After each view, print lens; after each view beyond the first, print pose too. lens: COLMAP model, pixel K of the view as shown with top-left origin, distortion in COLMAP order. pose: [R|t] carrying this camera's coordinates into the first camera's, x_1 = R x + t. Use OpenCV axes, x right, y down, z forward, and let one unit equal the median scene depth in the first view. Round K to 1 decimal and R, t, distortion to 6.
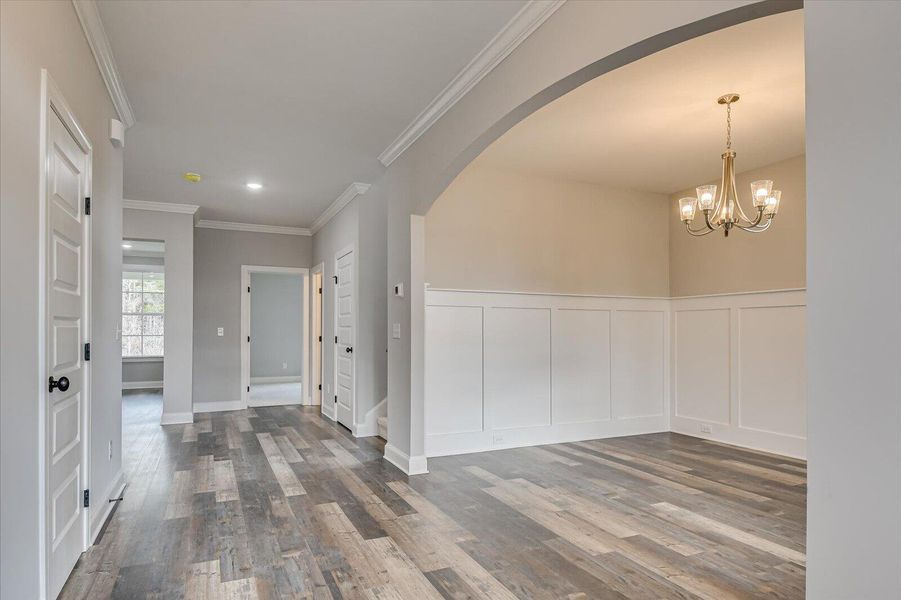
lens RADIAL K [[518.1, 0, 450.3], [0, 518.1, 324.3], [0, 0, 1]] dist [0.019605, 0.002321]
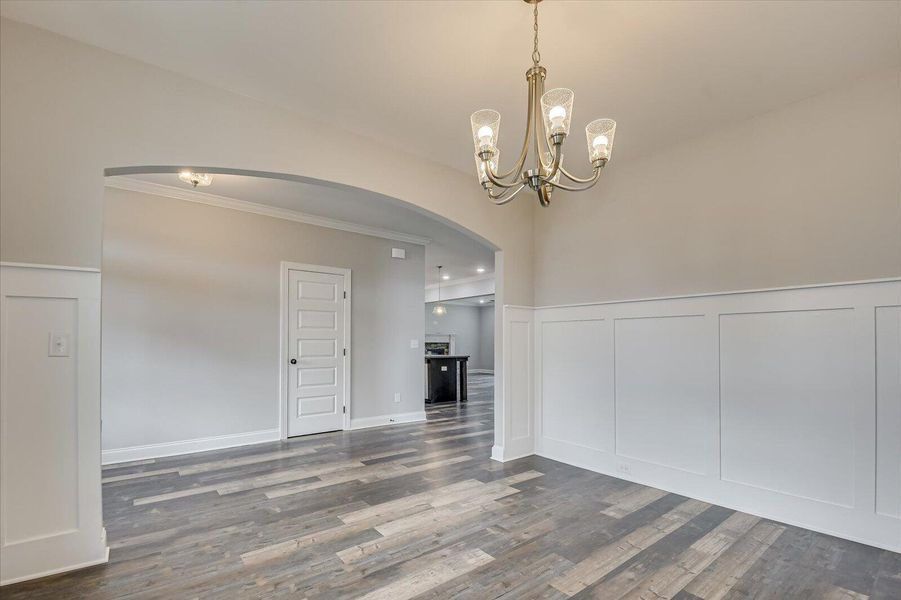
lens RADIAL K [[393.6, 0, 438.4], [0, 393.6, 340.2], [0, 0, 1]] dist [-0.002309, -0.000967]
pose [[0.225540, -0.009547, -0.974187, 1.057973], [0.006017, 0.999947, -0.008406, 0.011605], [0.974215, -0.003966, 0.225585, 0.840852]]
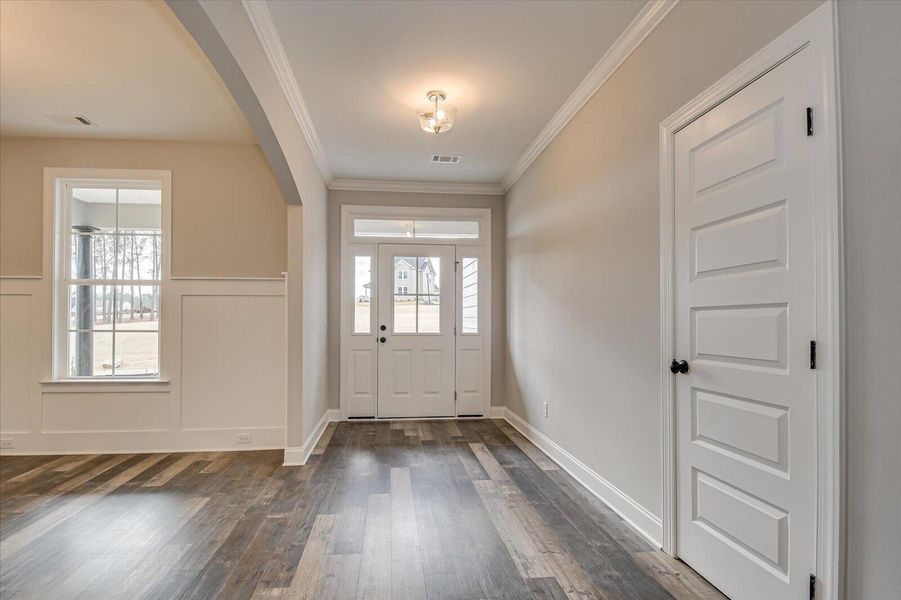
lens RADIAL K [[452.7, 0, 442.1], [0, 452.7, 318.3], [0, 0, 1]] dist [-0.002744, -0.008371]
pose [[-0.947486, -0.000454, 0.319796, -0.372693], [-0.004725, 0.999910, -0.012582, 0.016518], [-0.319761, -0.013432, -0.947403, 1.369296]]
